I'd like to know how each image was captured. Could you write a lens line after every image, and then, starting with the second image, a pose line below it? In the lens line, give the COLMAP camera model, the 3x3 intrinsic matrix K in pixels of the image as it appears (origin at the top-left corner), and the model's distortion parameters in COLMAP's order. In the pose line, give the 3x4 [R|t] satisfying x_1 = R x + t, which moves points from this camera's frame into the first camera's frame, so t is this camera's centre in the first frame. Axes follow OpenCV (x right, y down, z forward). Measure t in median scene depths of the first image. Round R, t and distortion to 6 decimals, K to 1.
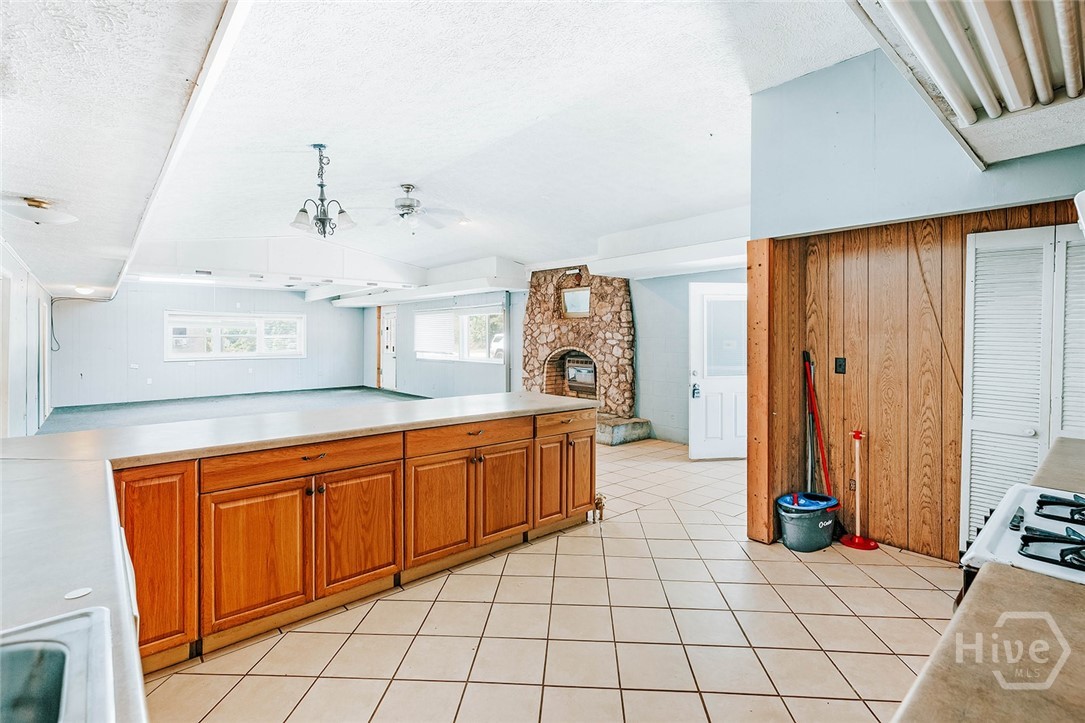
lens RADIAL K [[503.9, 0, 542.5], [0, 503.9, 336.5], [0, 0, 1]] dist [-0.001415, -0.000133]
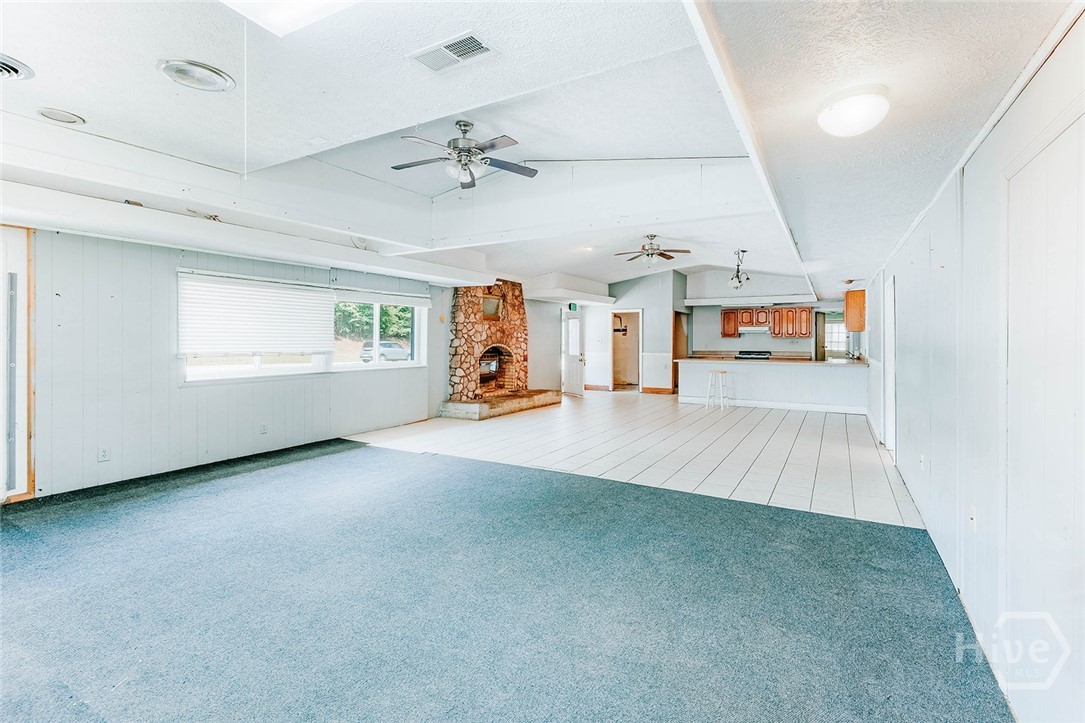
lens RADIAL K [[492.3, 0, 543.7], [0, 492.3, 347.3], [0, 0, 1]] dist [-0.001854, -0.000174]
pose [[-0.310673, -0.014480, 0.950407, -1.108378], [-0.001092, 0.999889, 0.014877, 0.010876], [-0.950516, 0.003584, -0.310654, 1.259561]]
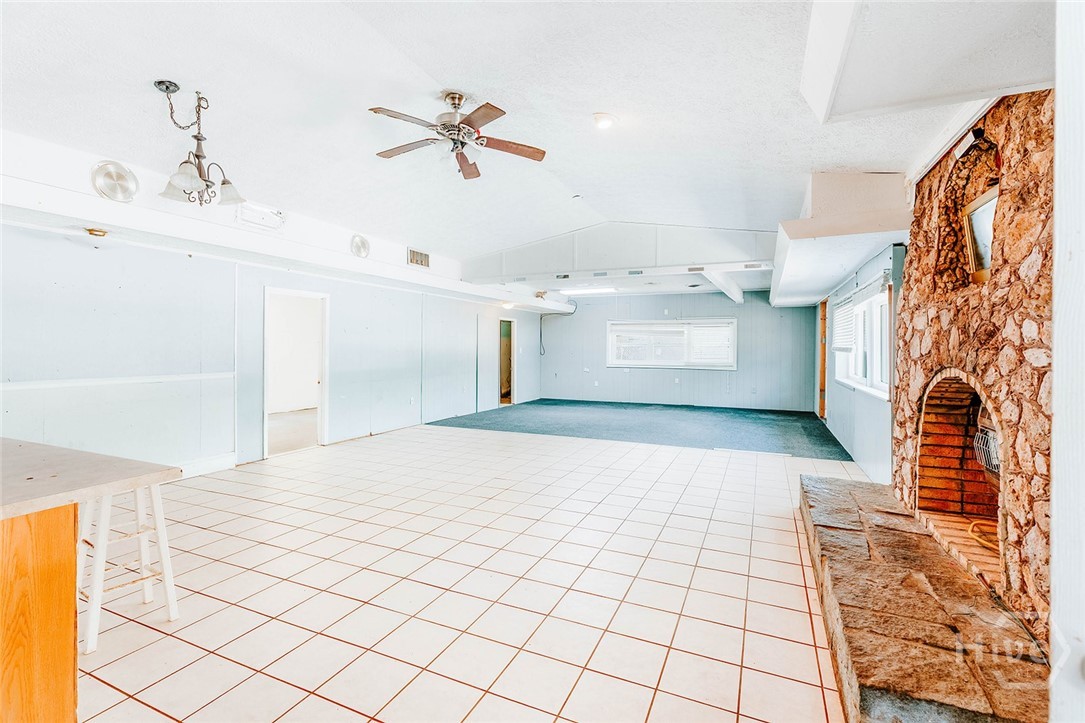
lens RADIAL K [[492.3, 0, 543.7], [0, 492.3, 347.3], [0, 0, 1]] dist [-0.001854, -0.000174]
pose [[0.416549, 0.005998, -0.909094, 0.240498], [-0.007824, 0.999965, 0.003013, 0.006635], [0.909080, 0.005857, 0.416581, 0.608150]]
